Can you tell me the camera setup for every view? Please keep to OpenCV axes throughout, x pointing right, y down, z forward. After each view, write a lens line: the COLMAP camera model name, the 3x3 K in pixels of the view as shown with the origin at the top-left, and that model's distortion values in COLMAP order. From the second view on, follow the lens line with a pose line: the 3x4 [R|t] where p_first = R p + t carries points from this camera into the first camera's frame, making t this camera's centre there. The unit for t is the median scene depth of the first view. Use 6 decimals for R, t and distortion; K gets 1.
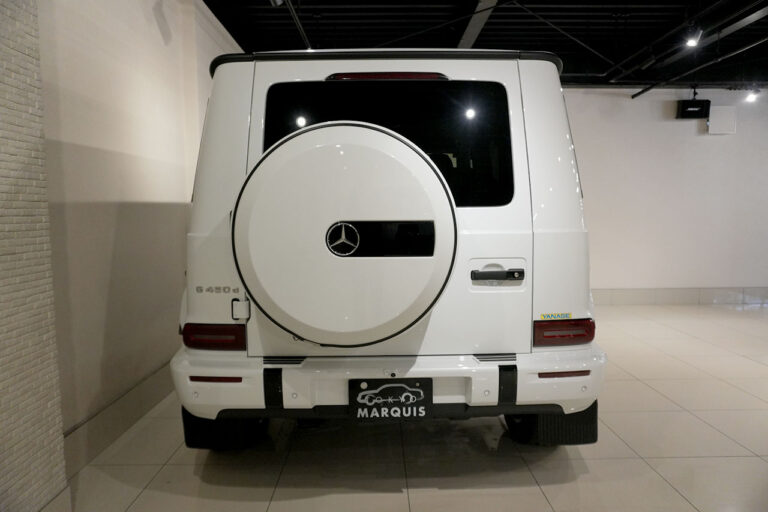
lens RADIAL K [[518.0, 0, 385.7], [0, 518.0, 253.0], [0, 0, 1]] dist [-0.039716, 0.026618]
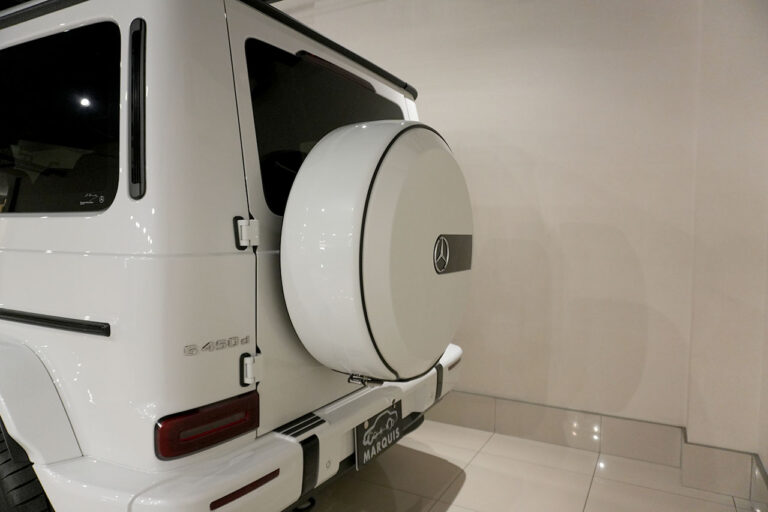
lens RADIAL K [[518.0, 0, 385.7], [0, 518.0, 259.4], [0, 0, 1]] dist [-0.039716, 0.026618]
pose [[0.485335, -0.030569, 0.873794, -0.764387], [0.050045, 0.998721, 0.007143, -0.024244], [-0.872895, 0.040262, 0.486244, 0.531322]]
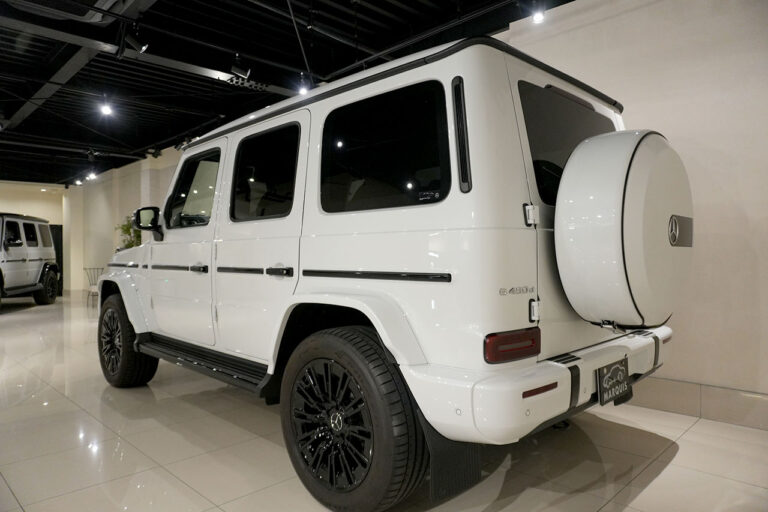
lens RADIAL K [[518.0, 0, 382.8], [0, 518.0, 256.7], [0, 0, 1]] dist [-0.039716, 0.026618]
pose [[0.714878, 0.000843, 0.699248, -1.122086], [0.055095, 0.996822, -0.057529, 0.051938], [-0.697075, 0.079651, 0.712560, 0.526468]]
